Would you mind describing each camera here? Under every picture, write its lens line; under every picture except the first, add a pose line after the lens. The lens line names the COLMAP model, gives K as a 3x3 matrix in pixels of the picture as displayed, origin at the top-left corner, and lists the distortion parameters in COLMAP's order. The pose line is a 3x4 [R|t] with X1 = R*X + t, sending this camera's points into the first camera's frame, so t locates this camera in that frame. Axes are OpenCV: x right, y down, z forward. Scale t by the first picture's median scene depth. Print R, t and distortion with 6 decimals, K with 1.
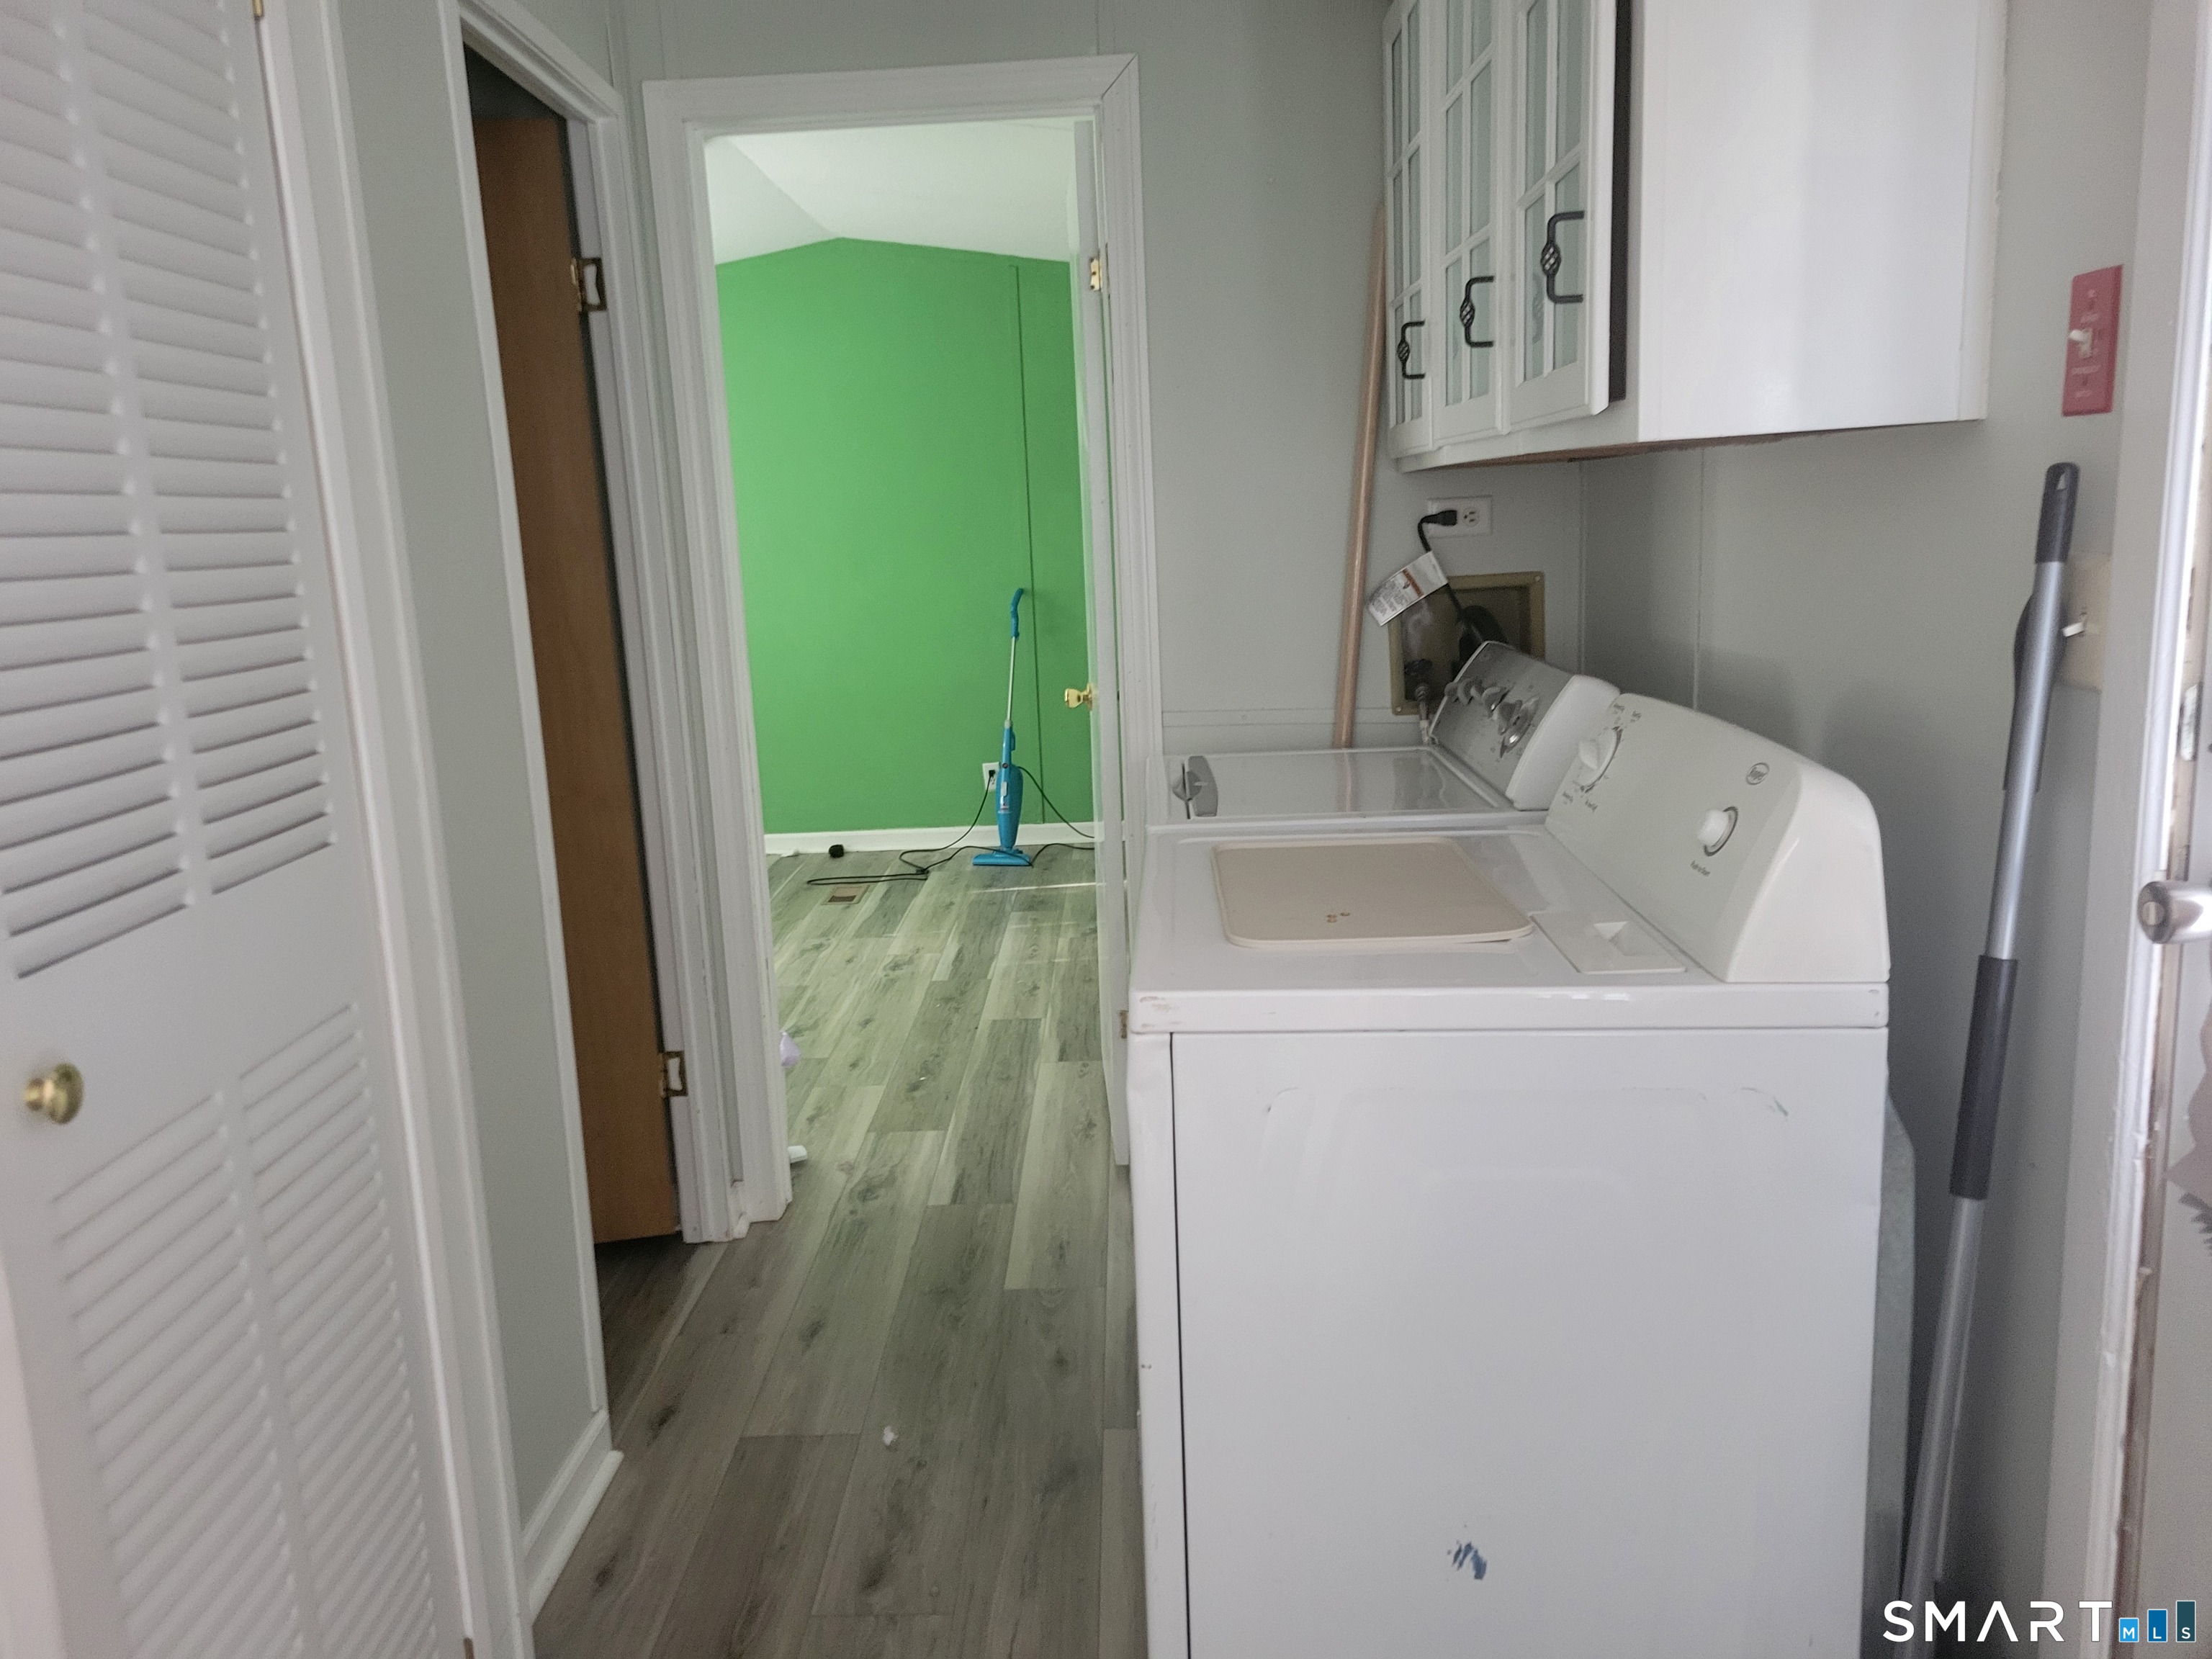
lens RADIAL K [[1578.3, 0, 1098.4], [0, 1578.3, 779.6], [0, 0, 1]] dist [0.034807, -0.003844]
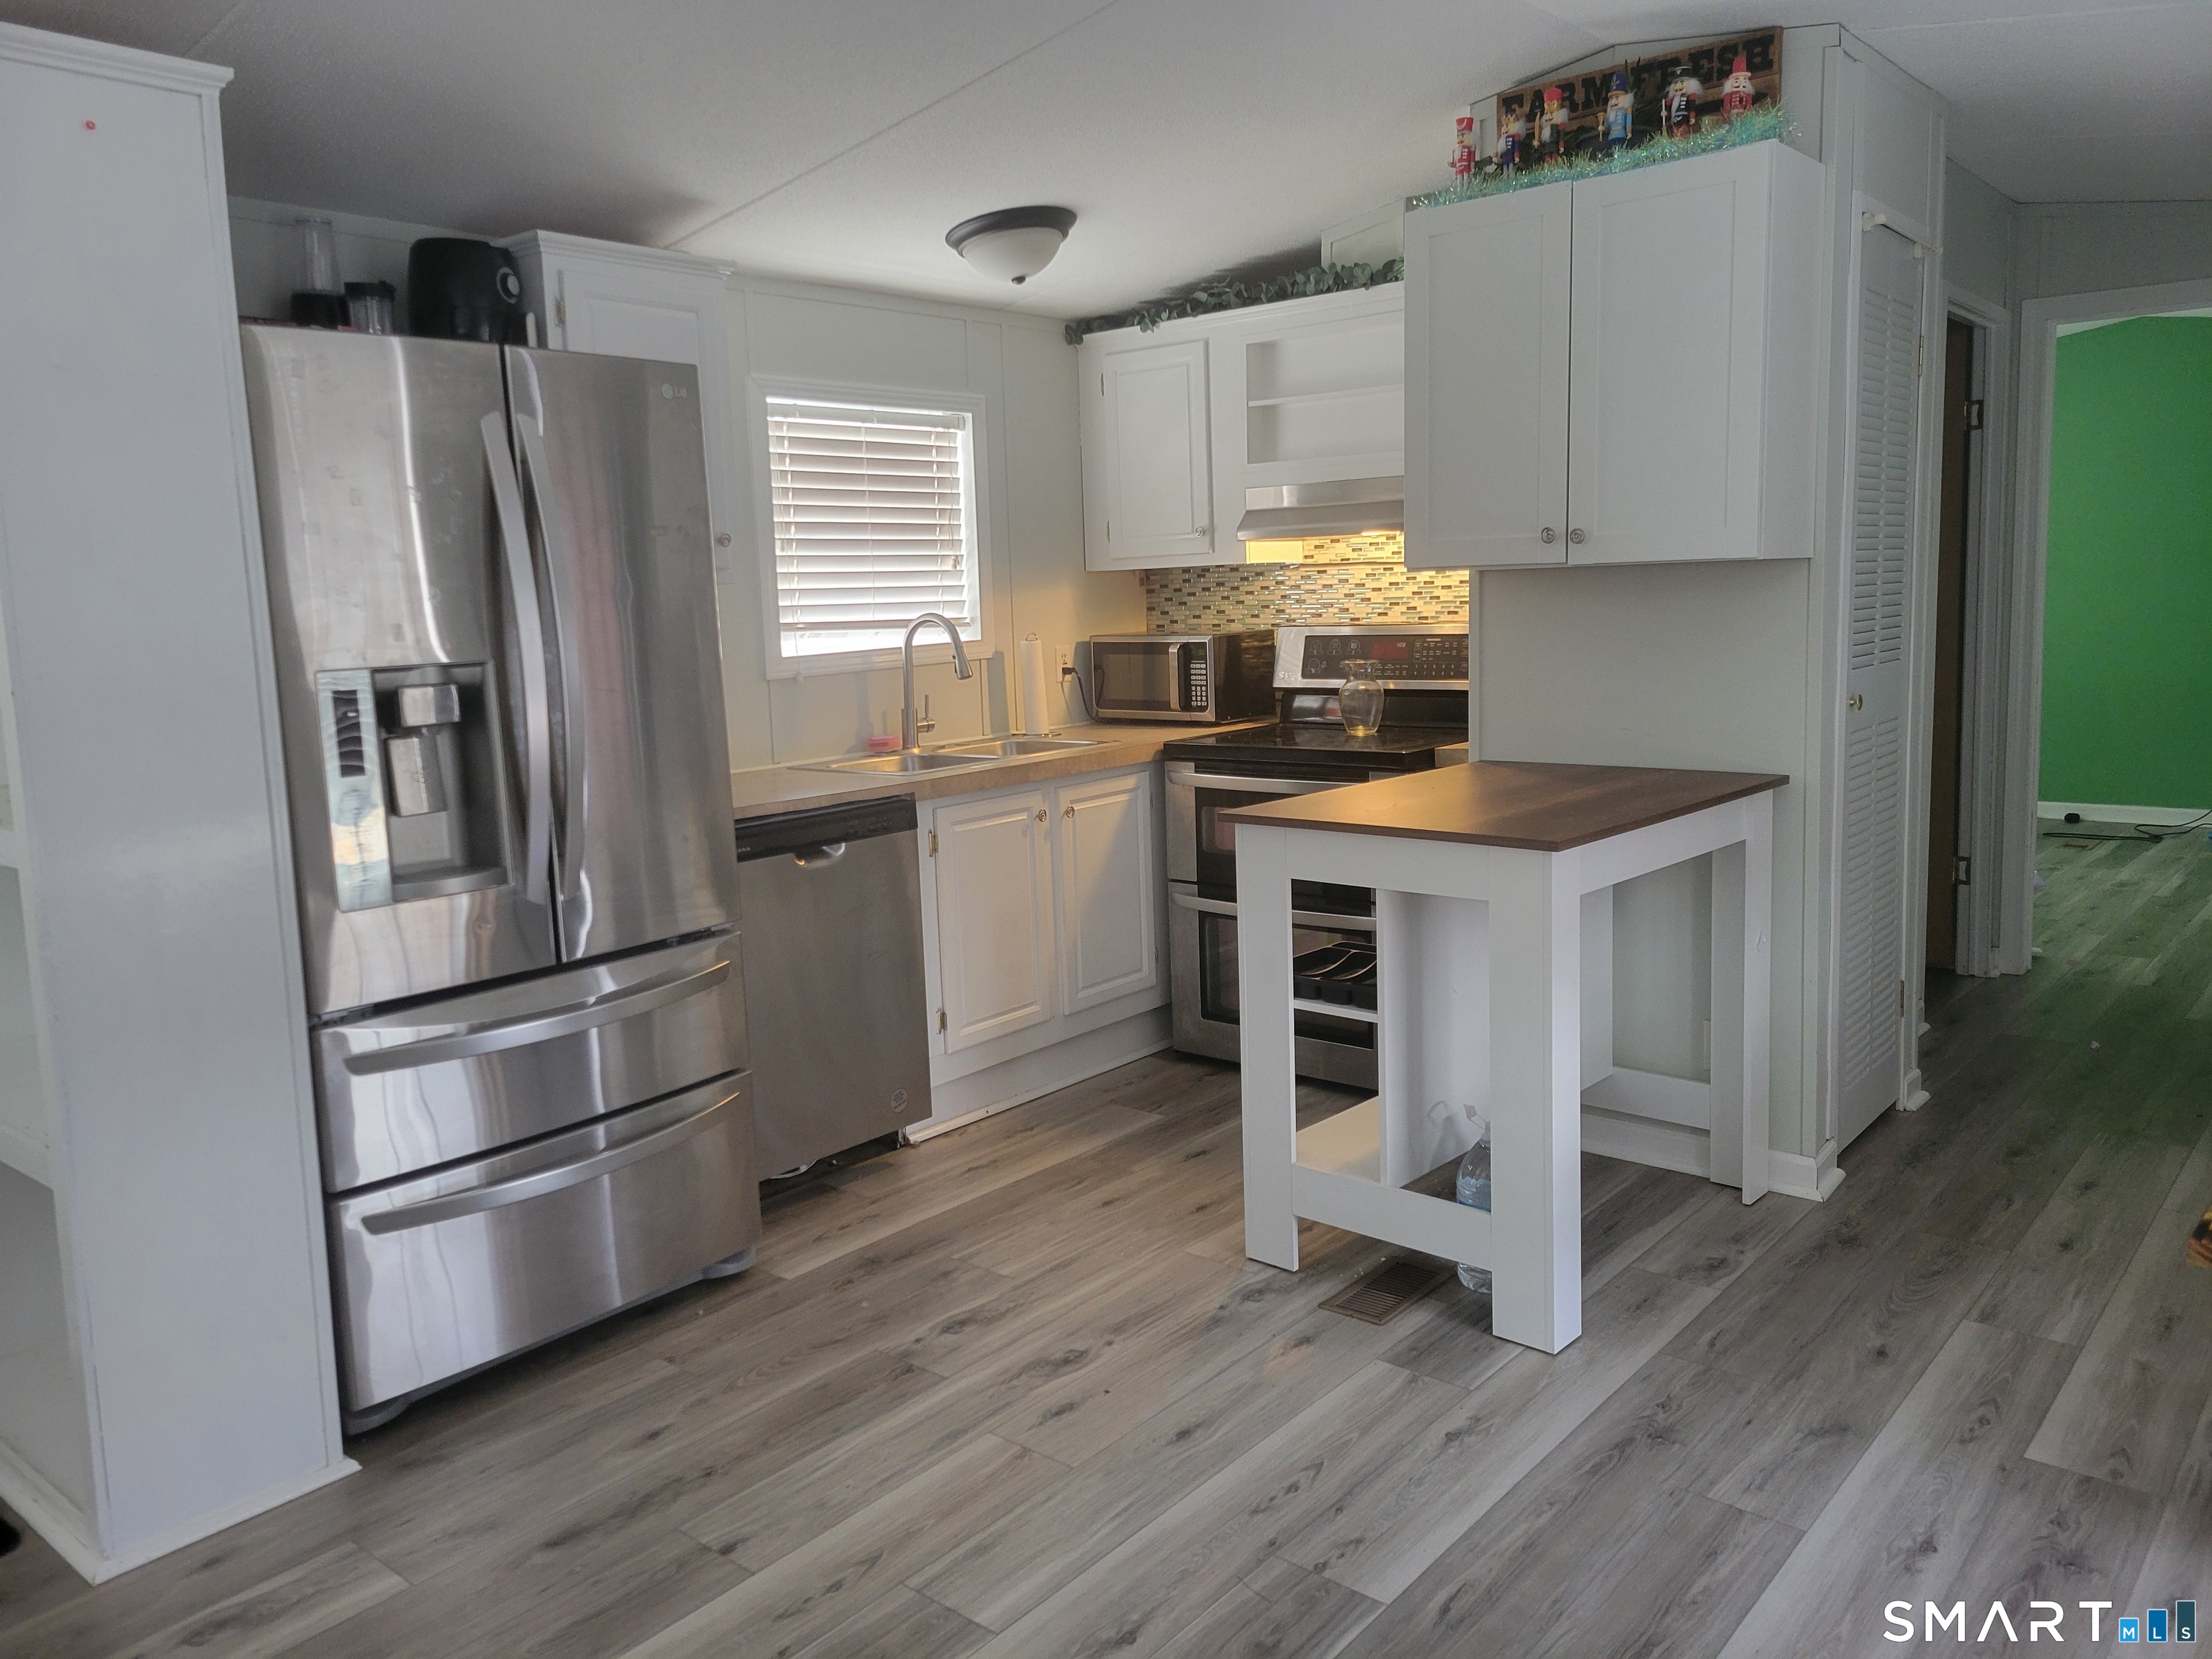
lens RADIAL K [[1578.3, 0, 1098.4], [0, 1578.3, 779.6], [0, 0, 1]] dist [0.034807, -0.003844]
pose [[0.757462, 0.092817, -0.646248, 0.107304], [-0.107666, 0.994049, 0.016575, 0.137872], [0.643941, 0.057024, 0.762947, -0.774456]]
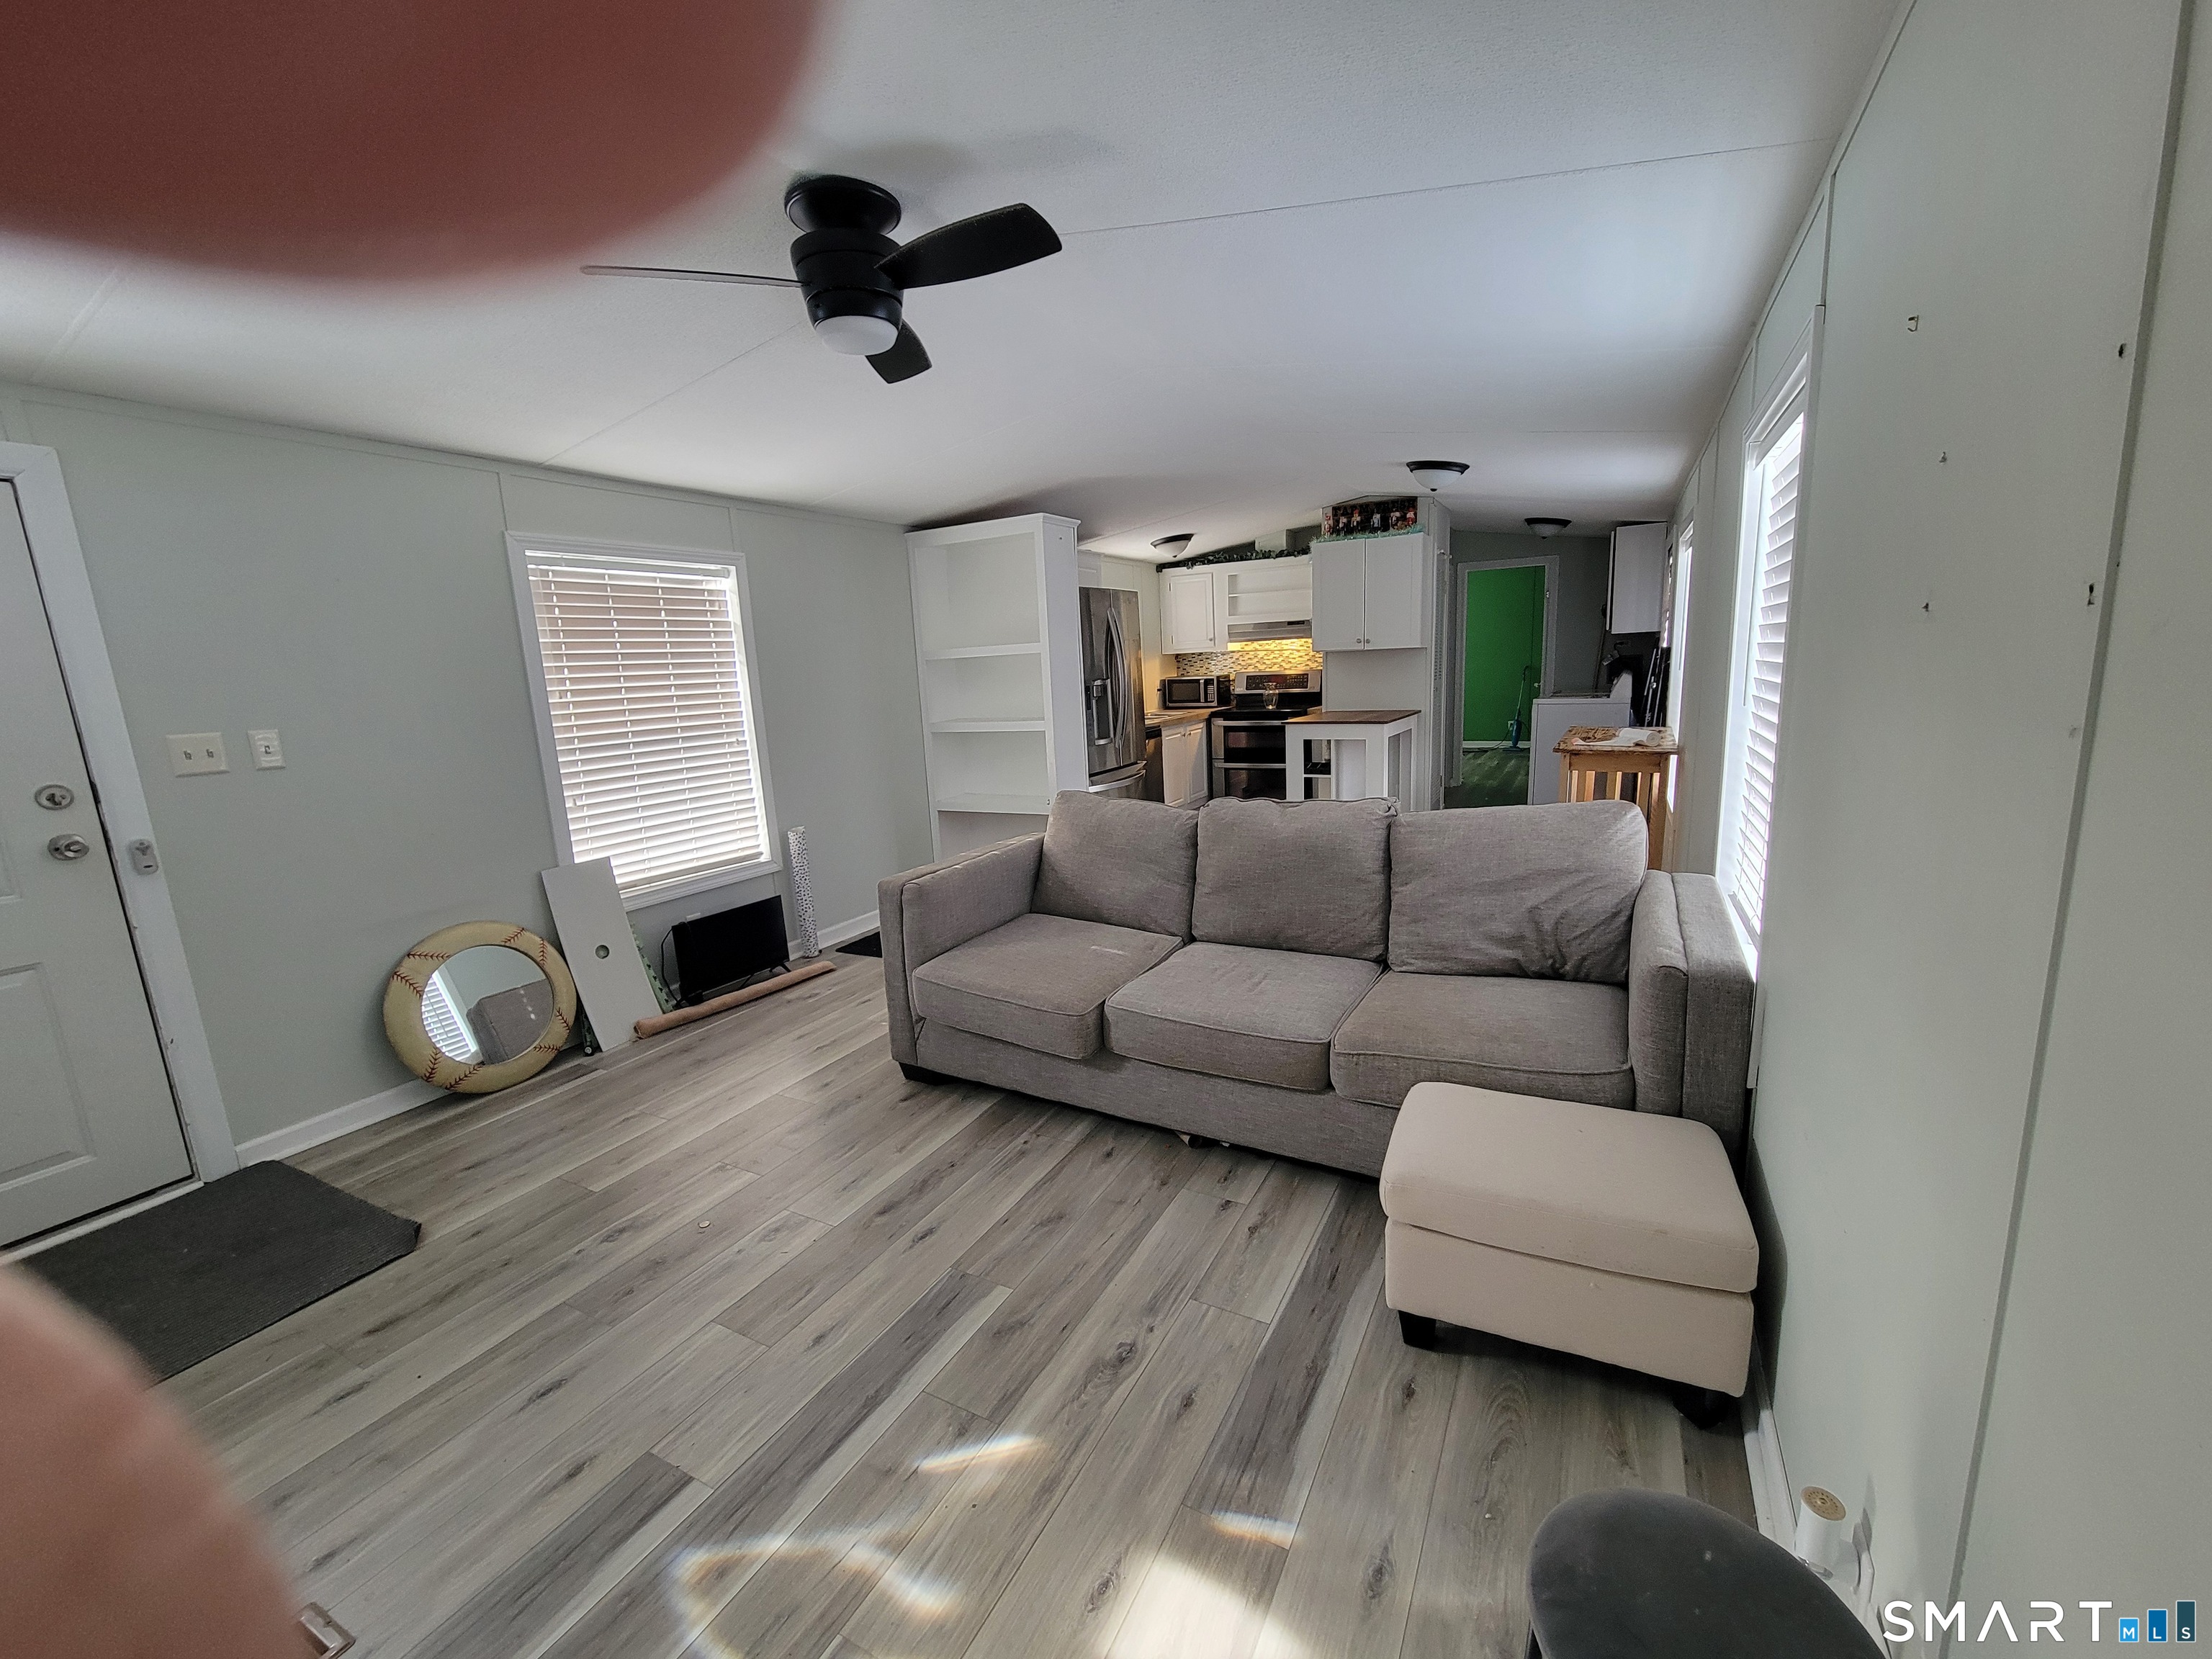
lens RADIAL K [[893.4, 0, 1106.0], [0, 893.4, 829.5], [0, 0, 1]] dist [-0.000139, 0.000243]
pose [[0.883268, 0.088485, -0.460444, 0.108313], [-0.071641, 0.995969, 0.053971, 0.288855], [0.463363, -0.014685, 0.886047, -1.677609]]
